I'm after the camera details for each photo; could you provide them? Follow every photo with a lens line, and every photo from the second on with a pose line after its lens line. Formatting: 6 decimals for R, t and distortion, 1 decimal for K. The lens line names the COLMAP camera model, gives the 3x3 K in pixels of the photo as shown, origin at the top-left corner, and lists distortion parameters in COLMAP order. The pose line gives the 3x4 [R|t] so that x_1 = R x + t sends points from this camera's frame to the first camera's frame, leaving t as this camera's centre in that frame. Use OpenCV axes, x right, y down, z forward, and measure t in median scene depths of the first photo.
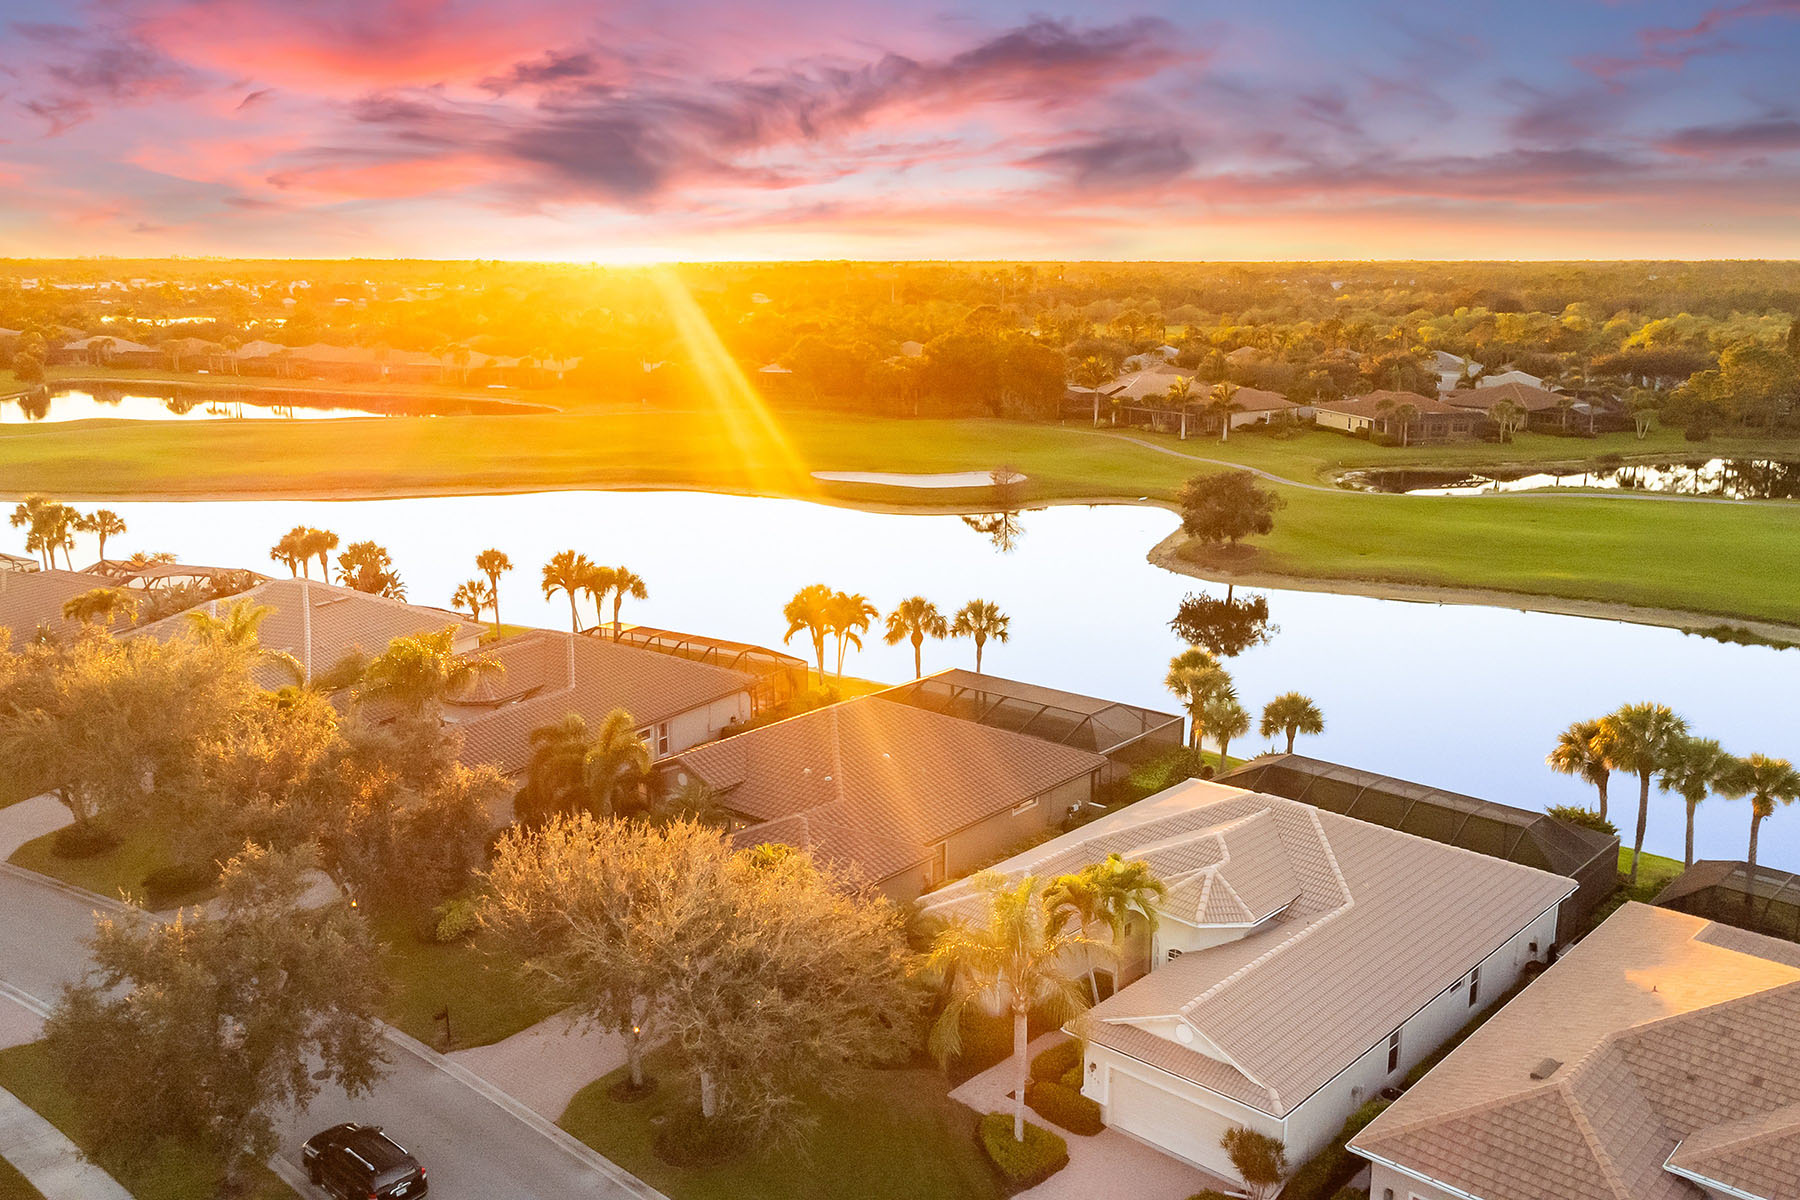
lens RADIAL K [[1532.6, 0, 909.9], [0, 1532.6, 596.8], [0, 0, 1]] dist [-0.019051, 0.096715]
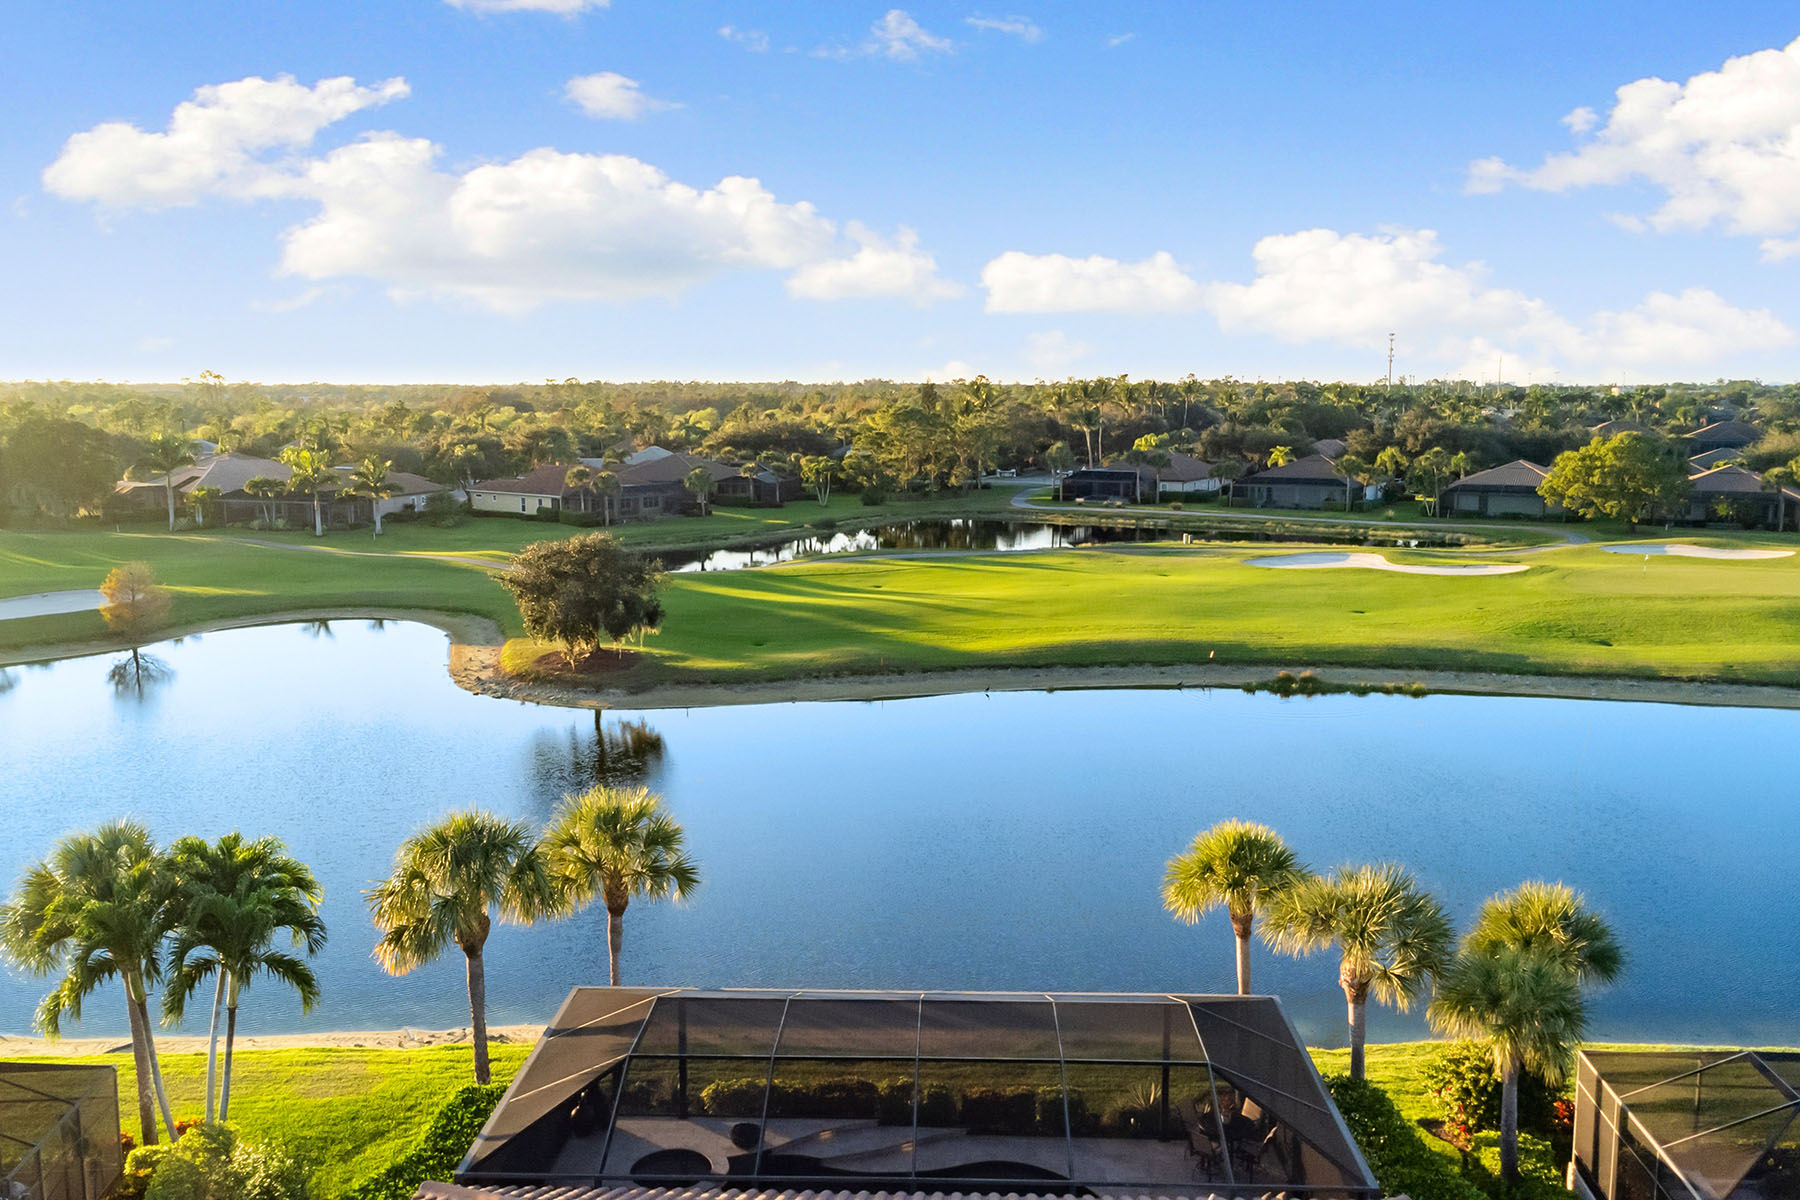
lens RADIAL K [[1532.6, 0, 909.9], [0, 1532.6, 596.8], [0, 0, 1]] dist [-0.019051, 0.096715]
pose [[0.788214, -0.084364, 0.609591, -0.087367], [0.133432, 0.990423, -0.035461, -0.016878], [-0.600762, 0.109290, 0.791922, 0.435786]]
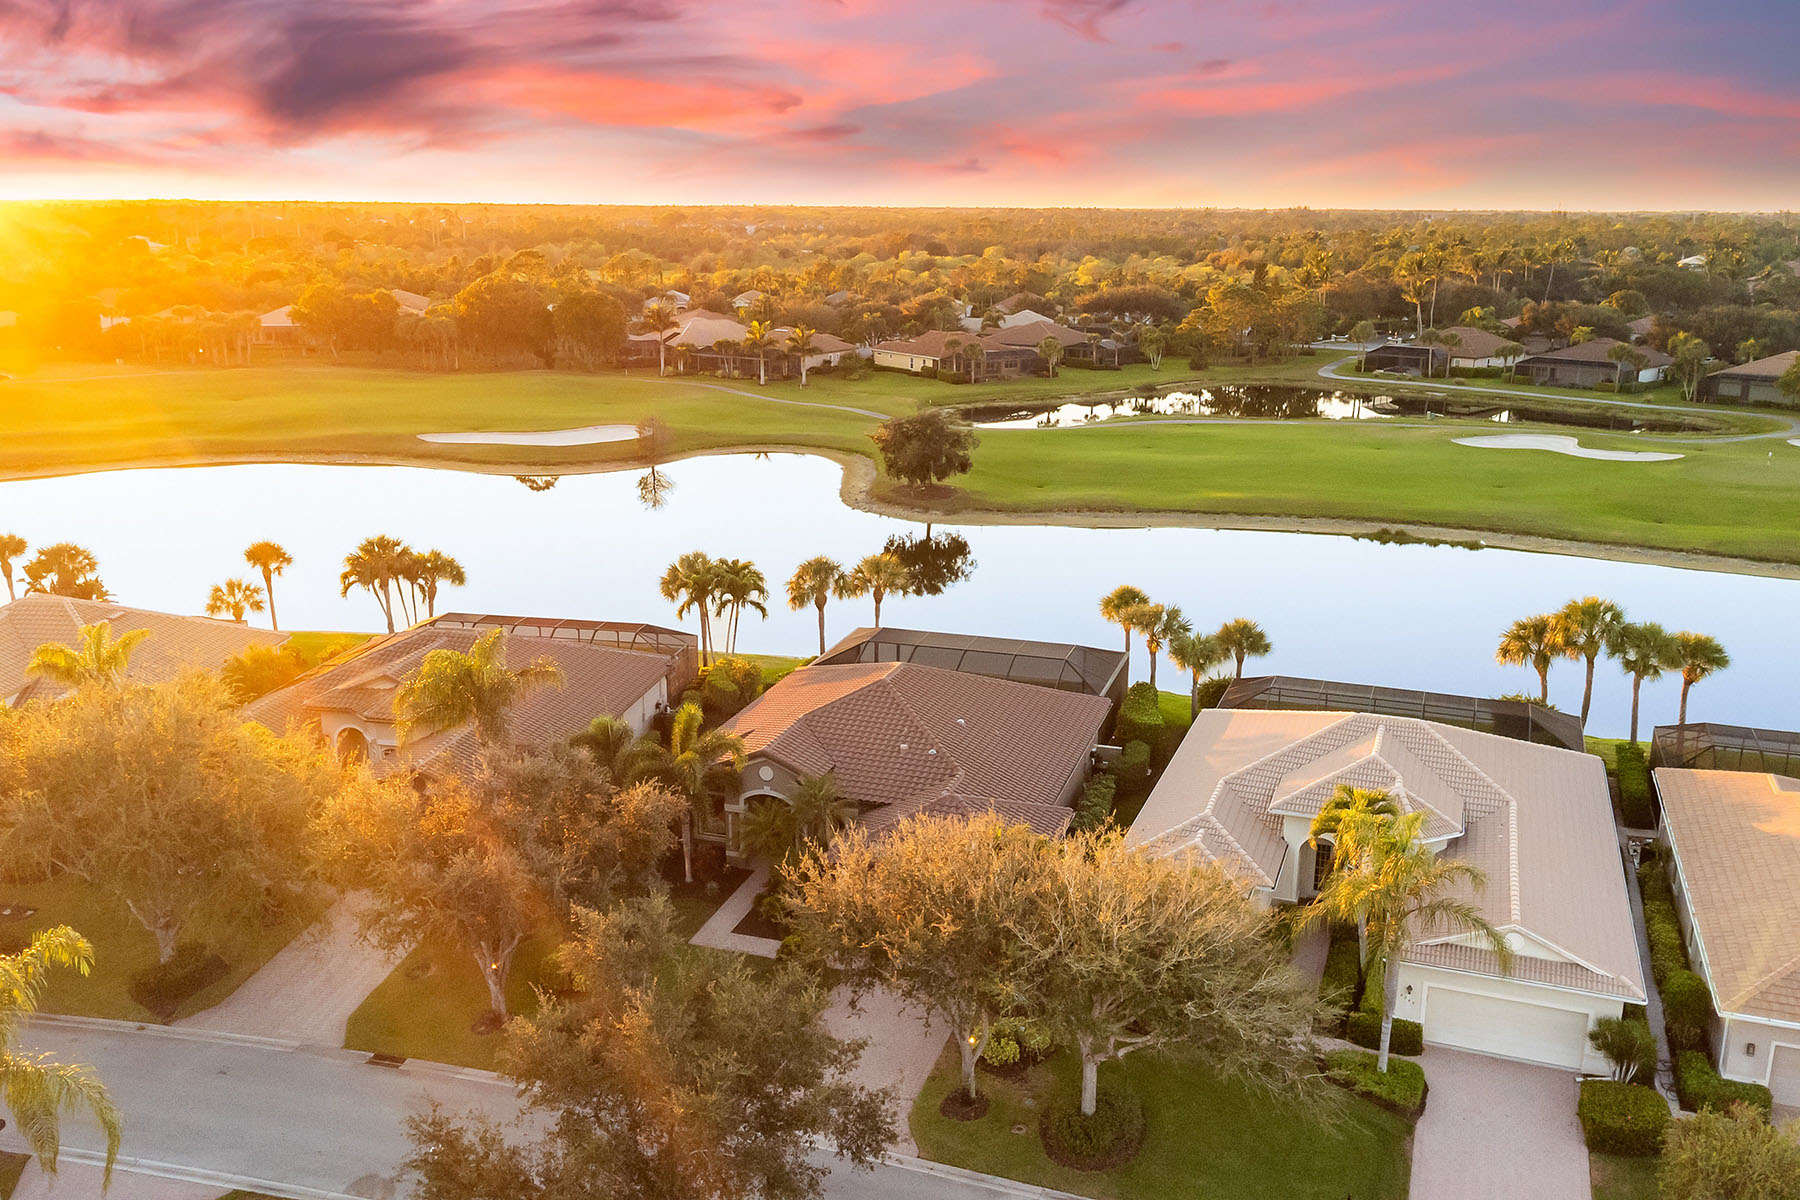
lens RADIAL K [[1532.6, 0, 909.9], [0, 1532.6, 596.8], [0, 0, 1]] dist [-0.019051, 0.096715]
pose [[0.924502, -0.087452, 0.371008, -0.203414], [0.074382, 0.996004, 0.049424, -0.012515], [-0.373848, -0.018096, 0.927313, 0.061366]]
